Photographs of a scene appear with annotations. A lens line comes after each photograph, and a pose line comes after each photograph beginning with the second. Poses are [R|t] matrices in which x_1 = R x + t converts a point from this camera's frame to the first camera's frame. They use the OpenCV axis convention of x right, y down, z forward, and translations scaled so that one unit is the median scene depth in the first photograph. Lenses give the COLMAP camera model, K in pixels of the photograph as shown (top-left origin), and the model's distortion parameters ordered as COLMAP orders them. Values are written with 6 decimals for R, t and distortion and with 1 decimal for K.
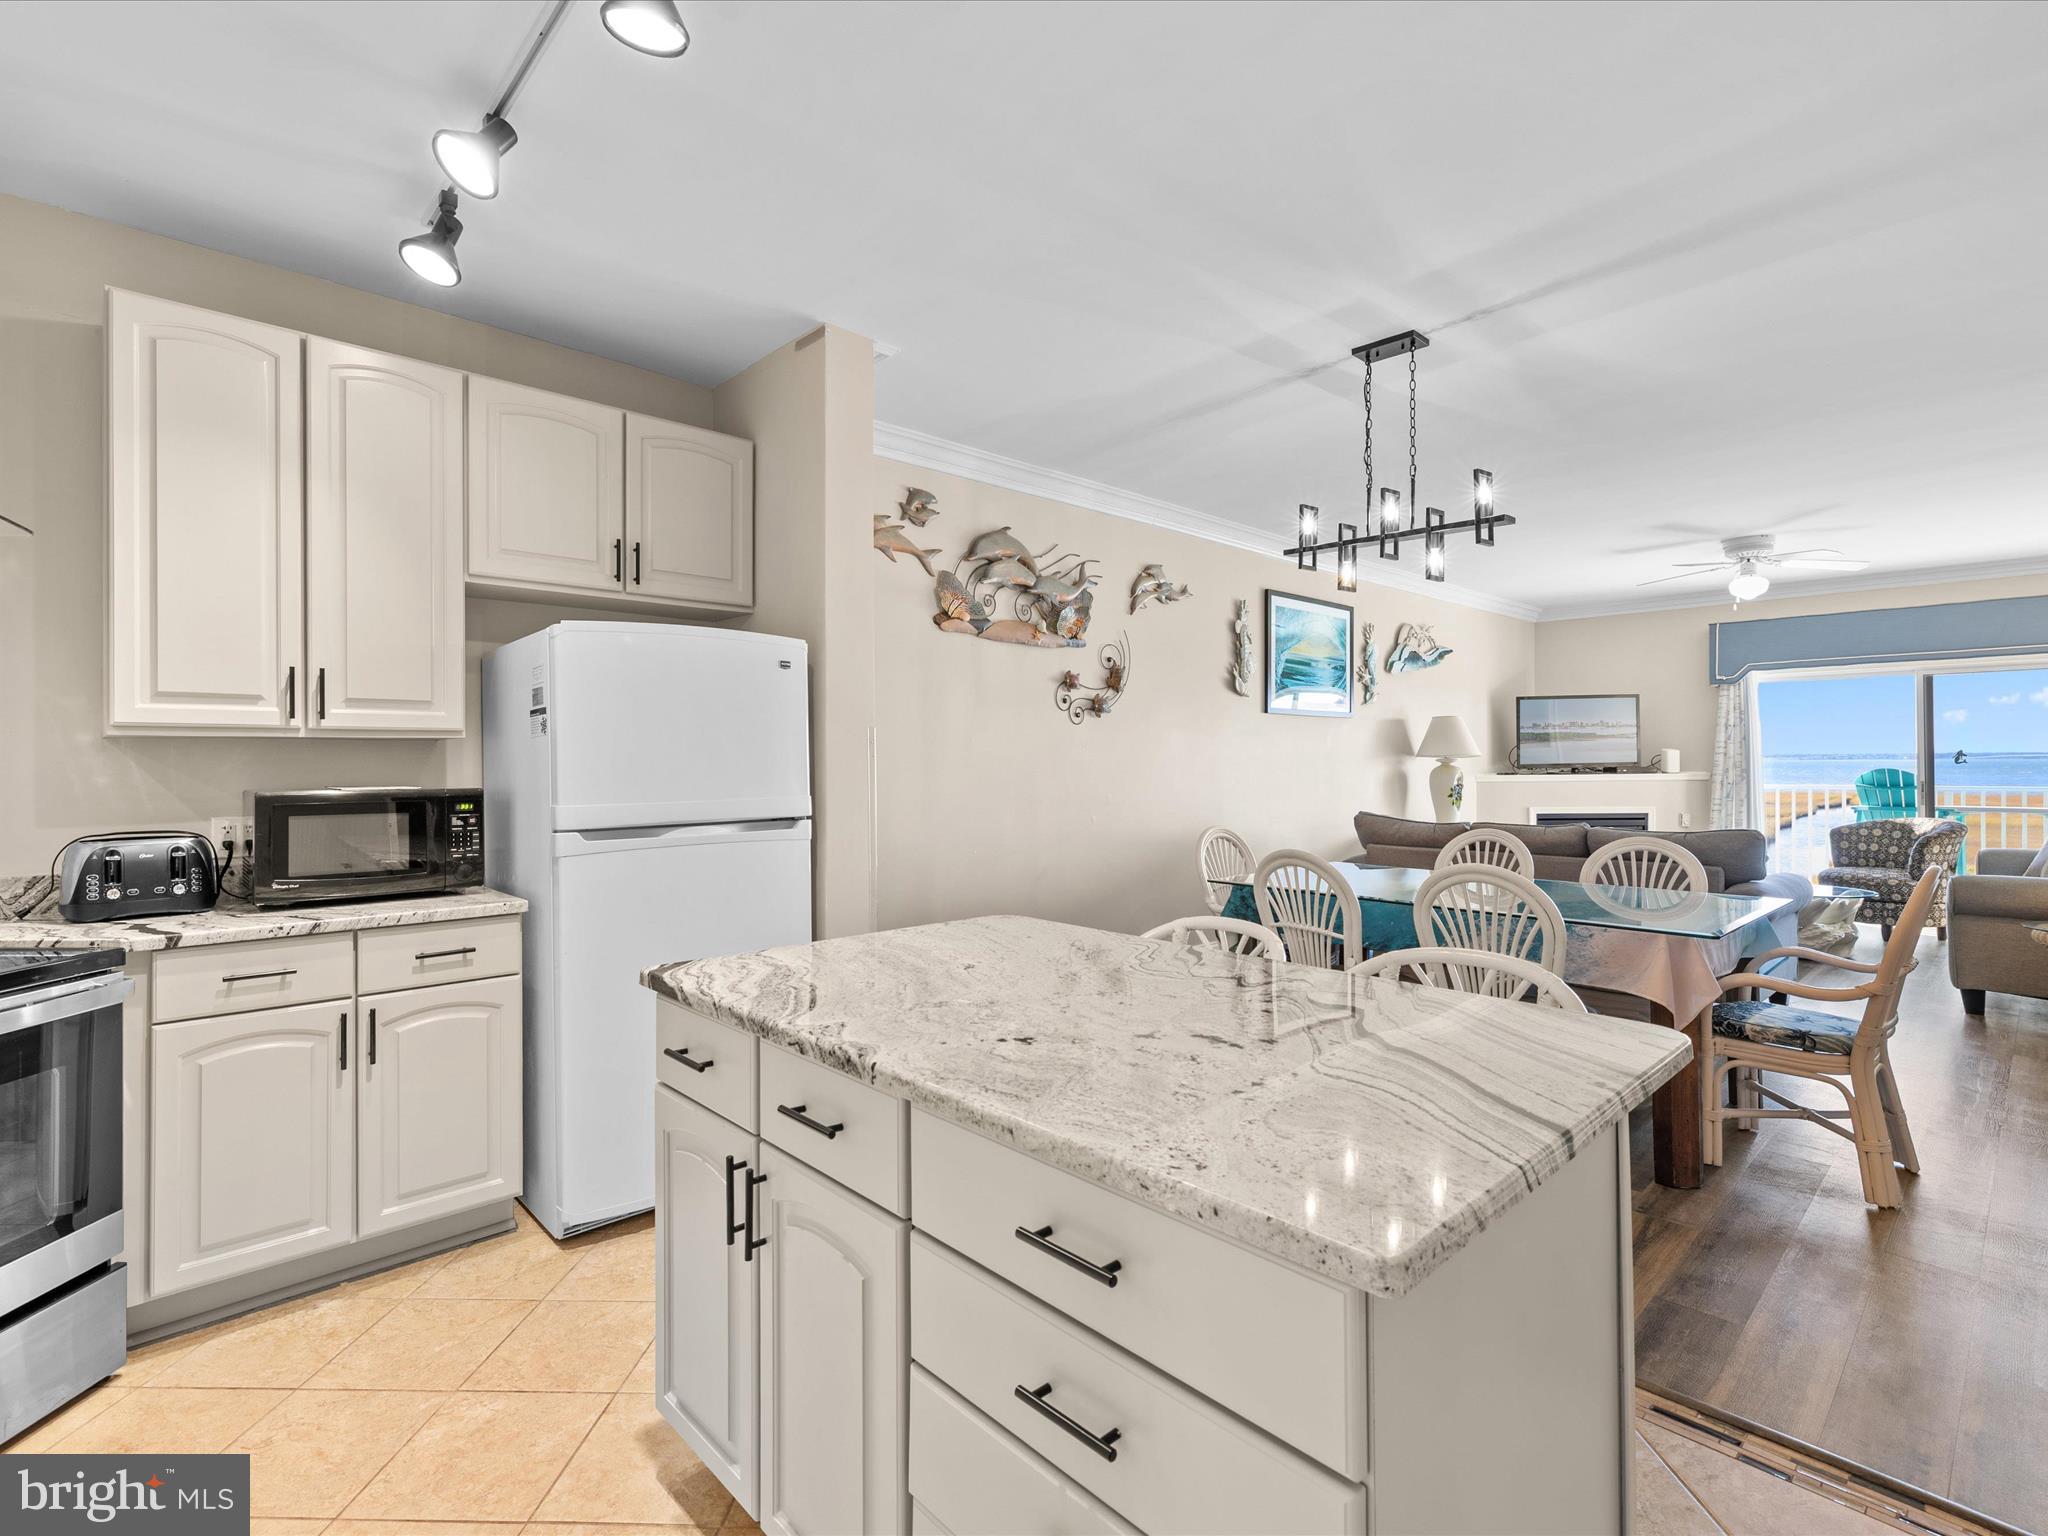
lens RADIAL K [[961.4, 0, 1015.5], [0, 961.4, 761.9], [0, 0, 1]] dist [0.001068, 0.001213]
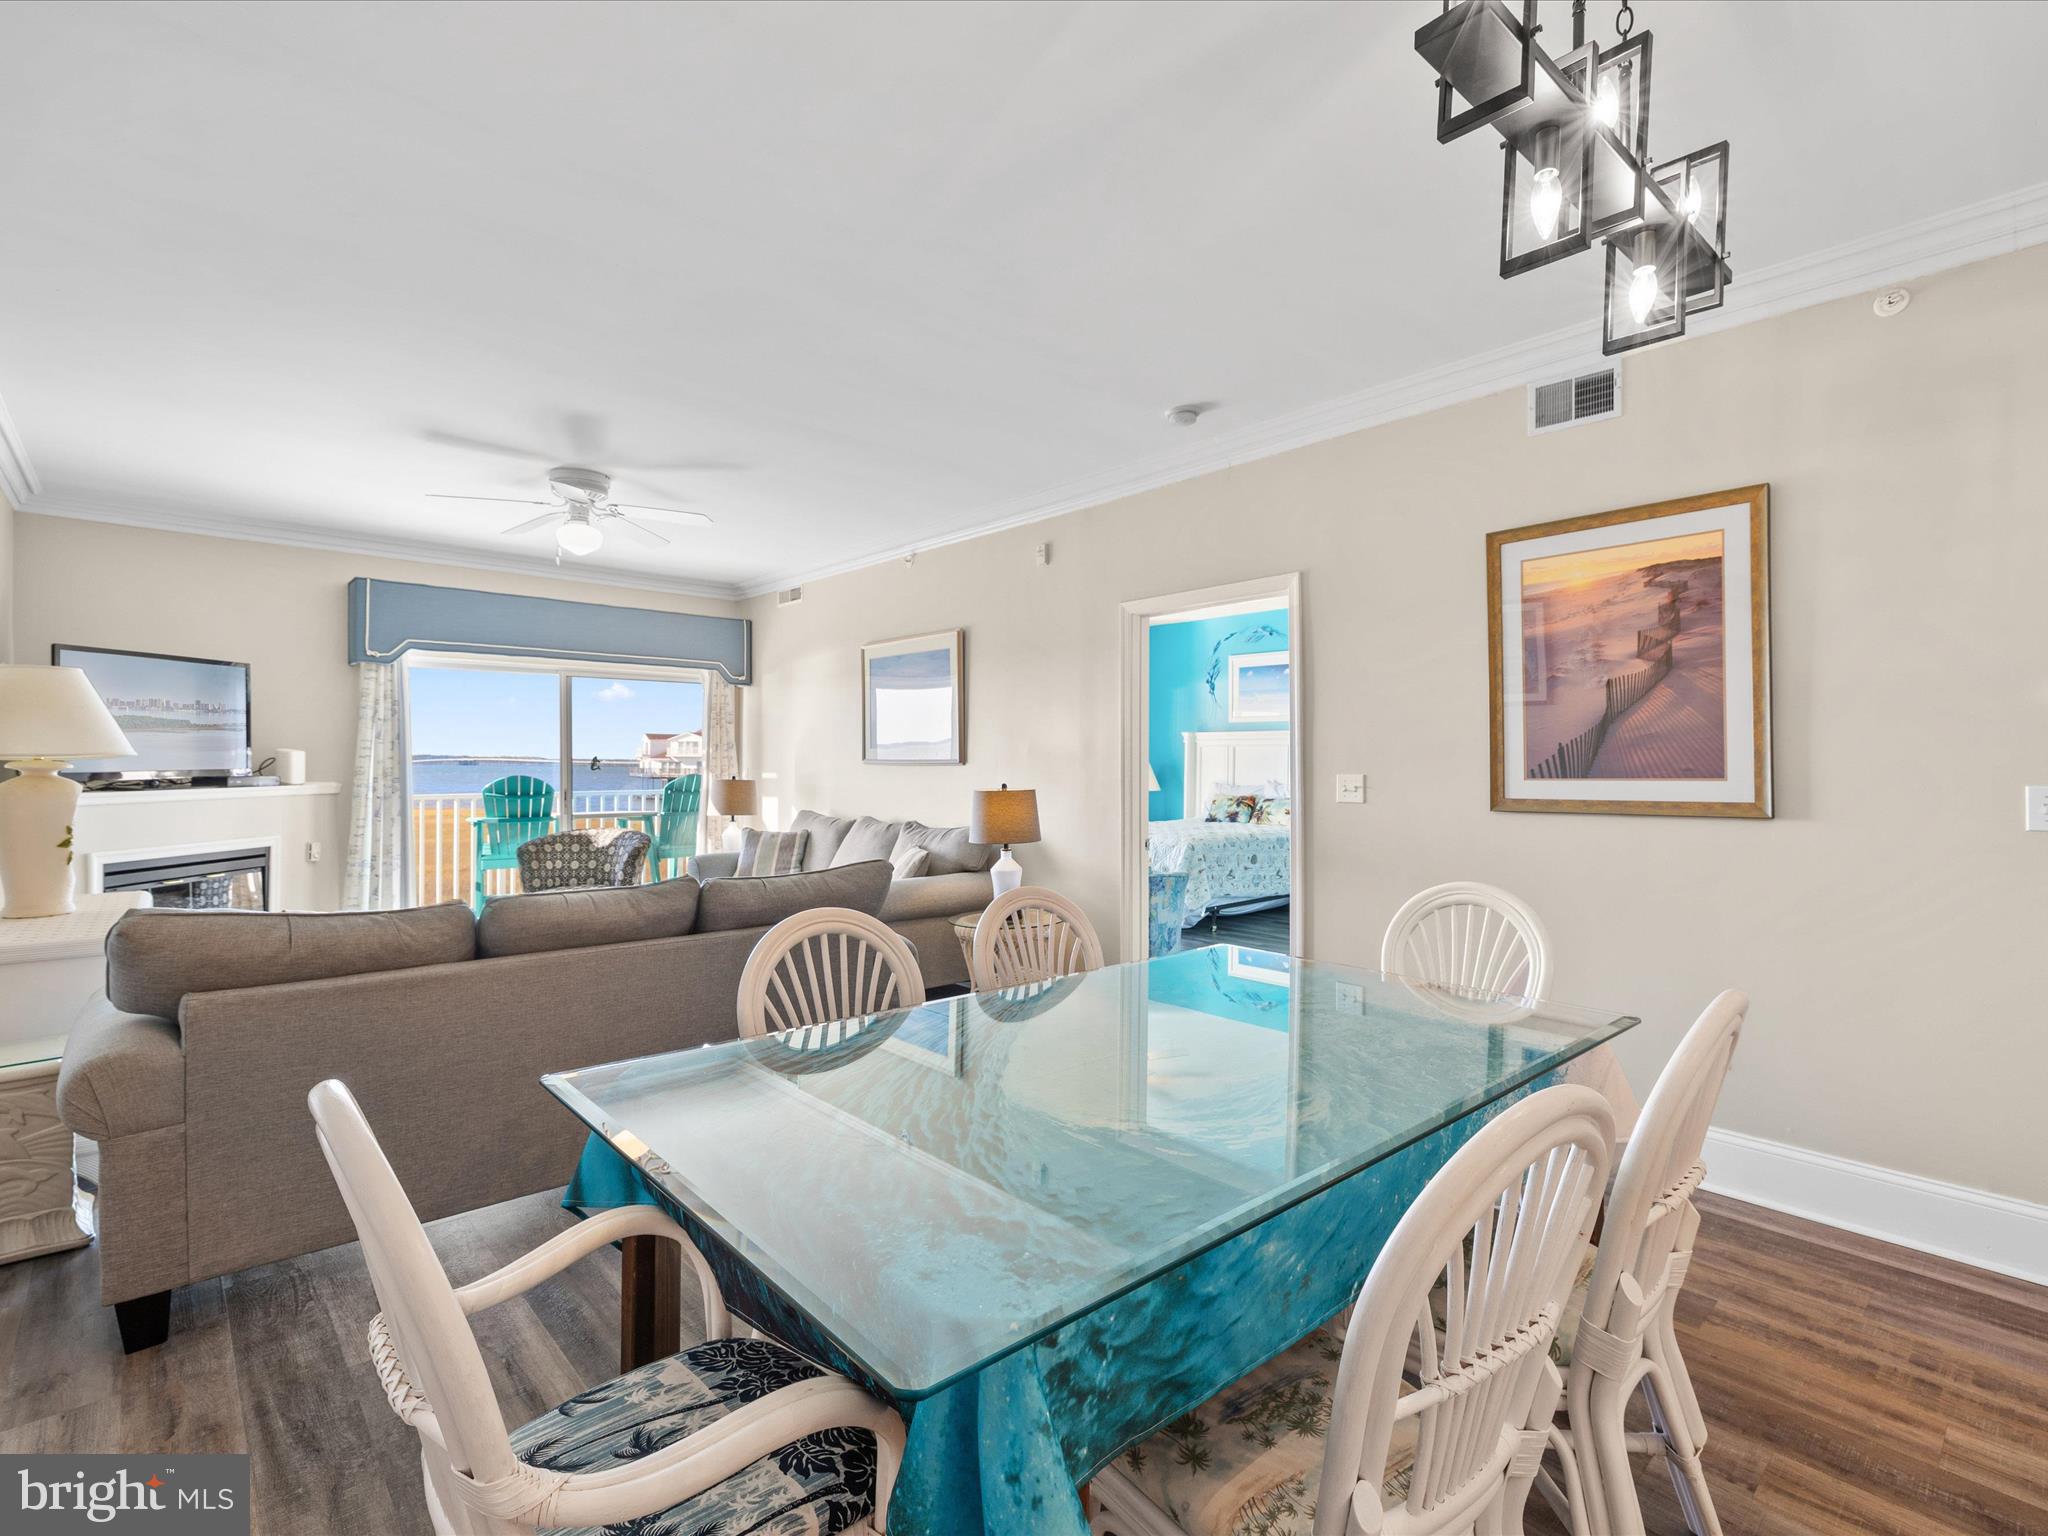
lens RADIAL K [[961.4, 0, 1014.2], [0, 961.4, 771.3], [0, 0, 1]] dist [0.001068, 0.001213]
pose [[0.008817, -0.003748, 0.999954, 0.008755], [-0.000955, 0.999992, 0.003756, -0.001669], [-0.999961, -0.000988, 0.008814, 0.866843]]
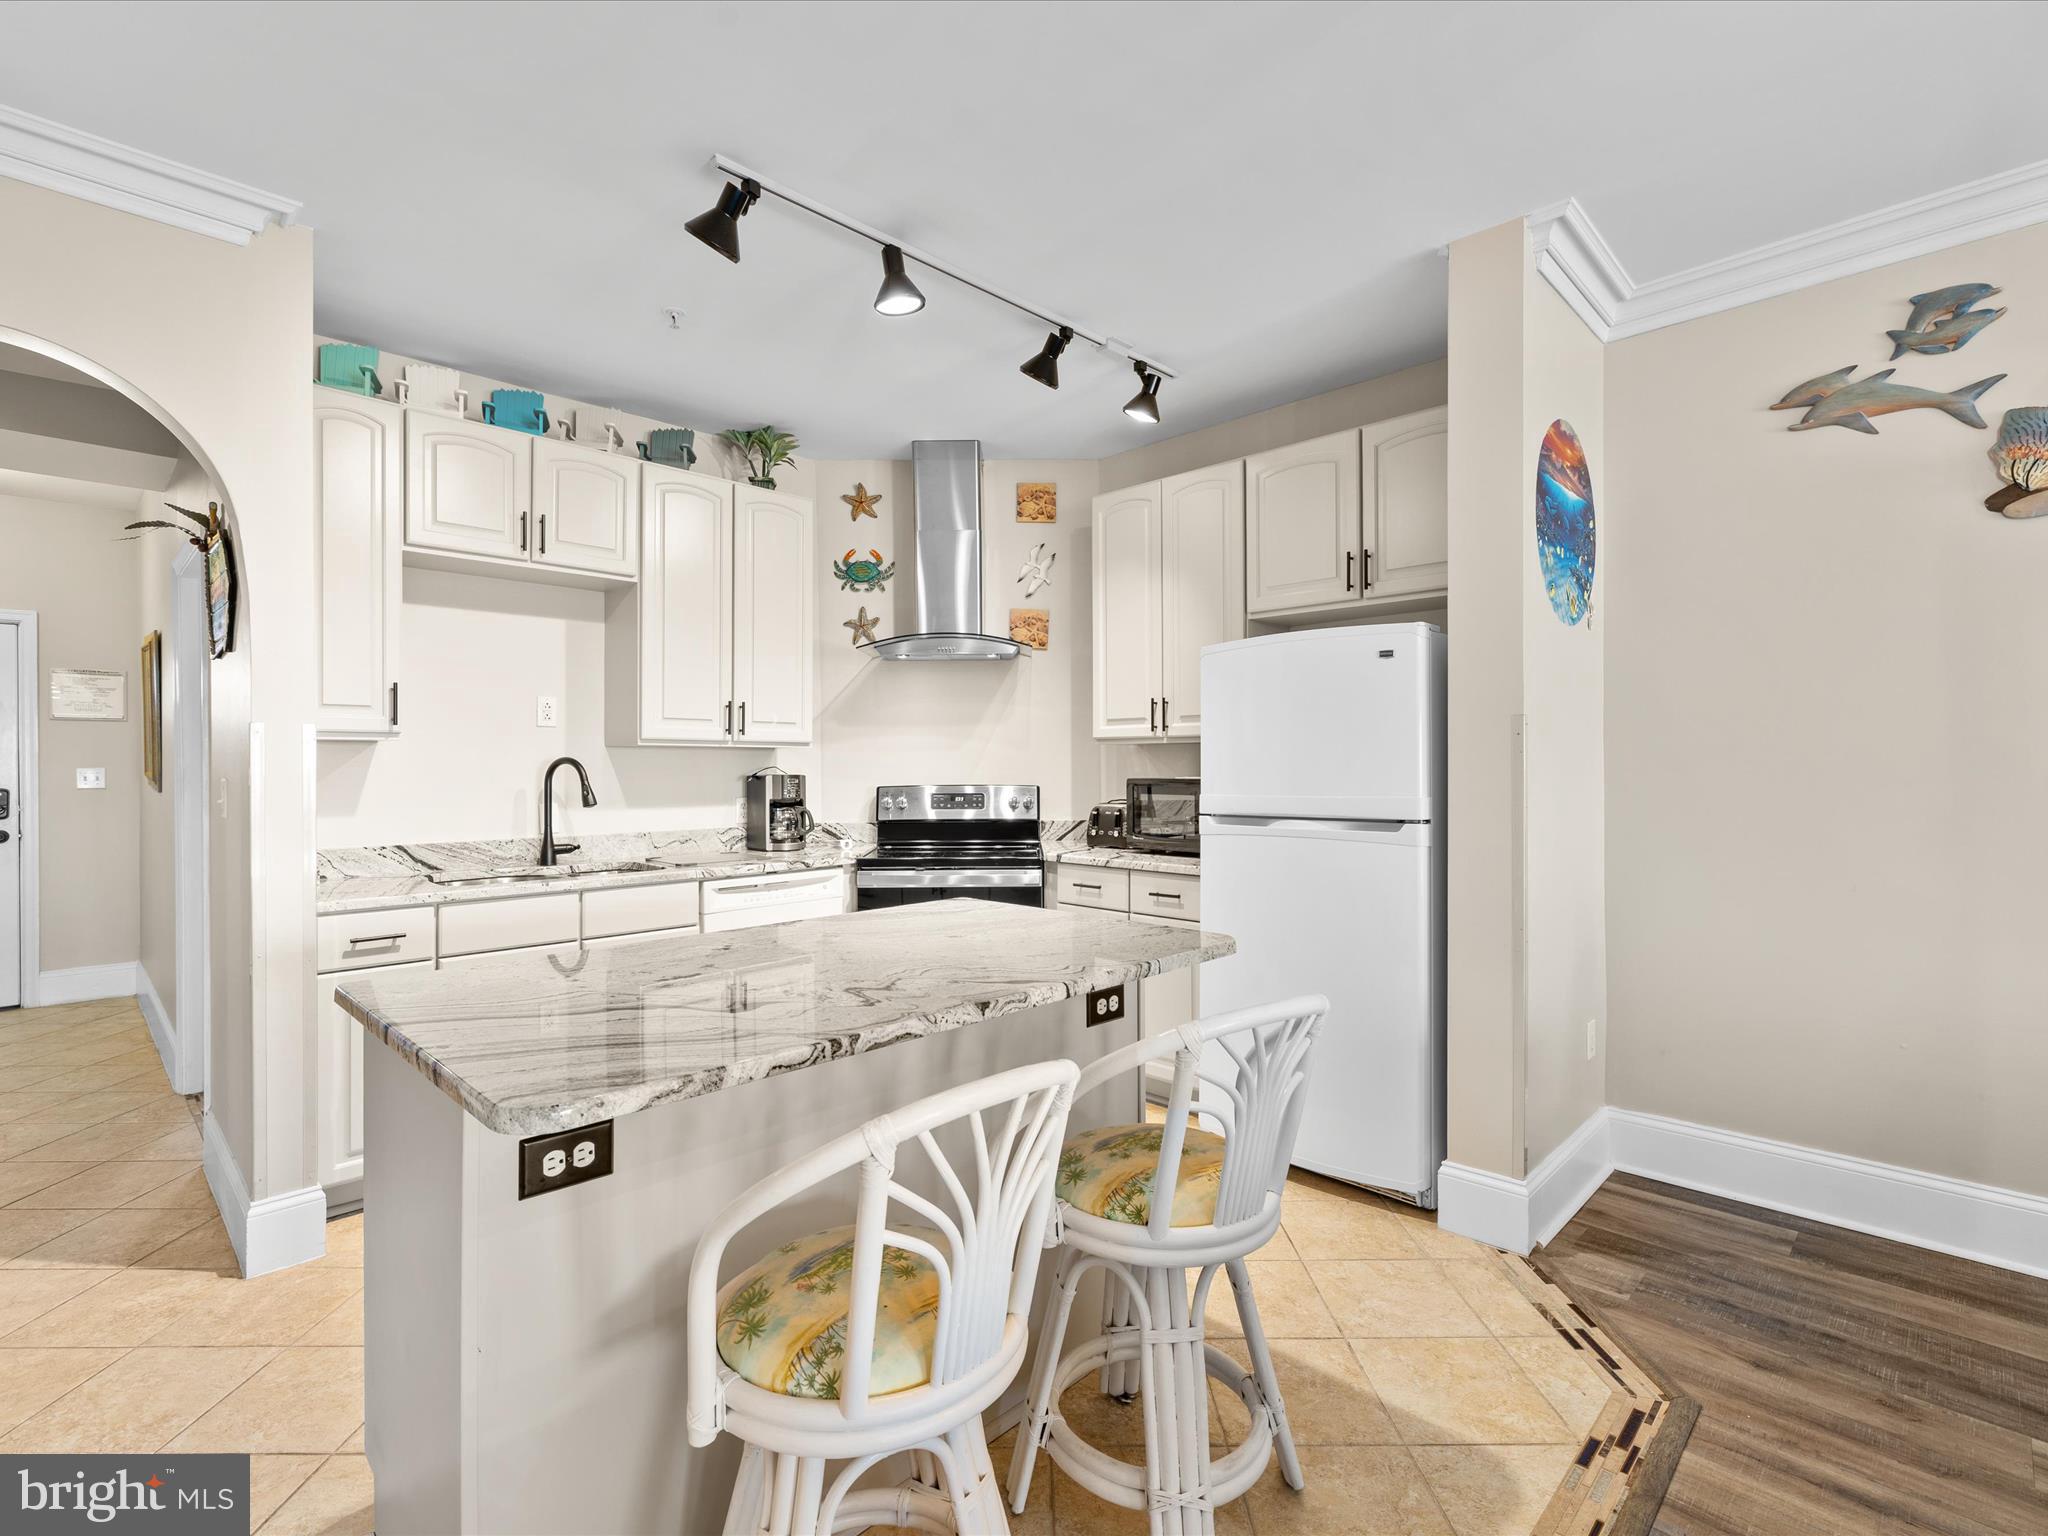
lens RADIAL K [[961.4, 0, 1044.6], [0, 961.4, 774.1], [0, 0, 1]] dist [0.001068, 0.001213]
pose [[0.060517, 0.022223, -0.997920, 0.434760], [0.008821, 0.999701, 0.022798, -0.006616], [0.998128, -0.010182, 0.060303, 0.395582]]
